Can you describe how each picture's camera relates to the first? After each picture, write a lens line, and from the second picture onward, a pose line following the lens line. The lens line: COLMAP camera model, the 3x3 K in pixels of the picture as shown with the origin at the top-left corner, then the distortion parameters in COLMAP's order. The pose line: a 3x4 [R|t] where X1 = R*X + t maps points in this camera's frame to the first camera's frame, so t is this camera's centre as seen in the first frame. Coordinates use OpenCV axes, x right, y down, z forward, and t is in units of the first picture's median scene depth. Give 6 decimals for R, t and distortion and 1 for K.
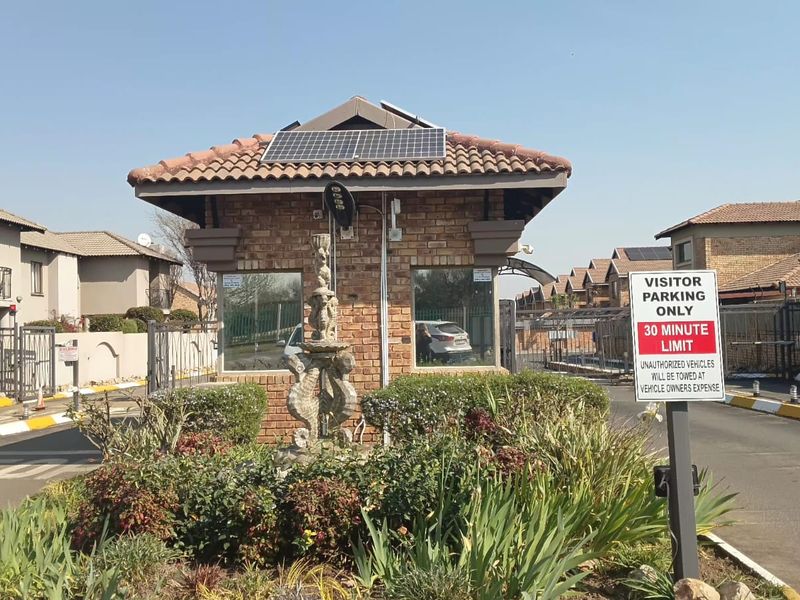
lens RADIAL K [[764.4, 0, 400.0], [0, 764.4, 300.0], [0, 0, 1]] dist [0.100922, -0.168344]
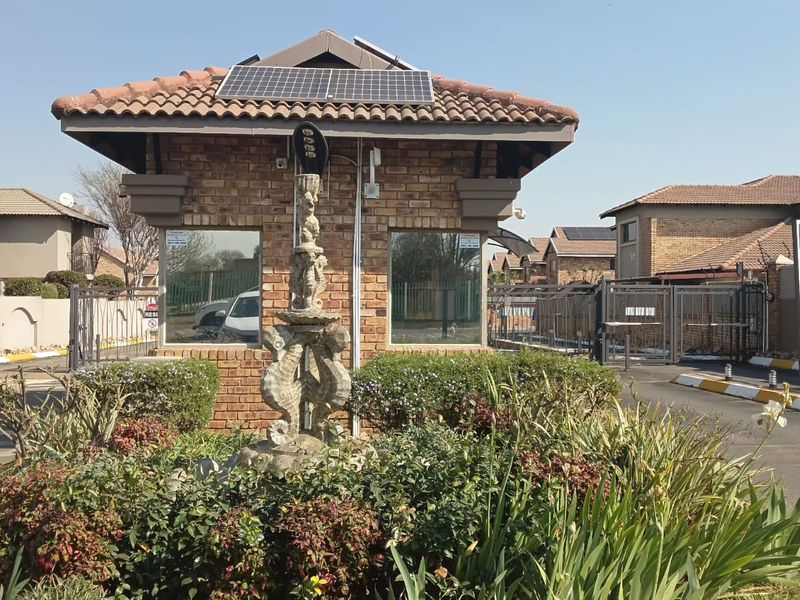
lens RADIAL K [[764.4, 0, 400.0], [0, 764.4, 300.0], [0, 0, 1]] dist [0.100922, -0.168344]
pose [[0.995686, 0.026278, 0.088988, -0.050685], [-0.029225, 0.999061, 0.031979, 0.009857], [-0.088064, -0.034441, 0.995519, 0.136512]]
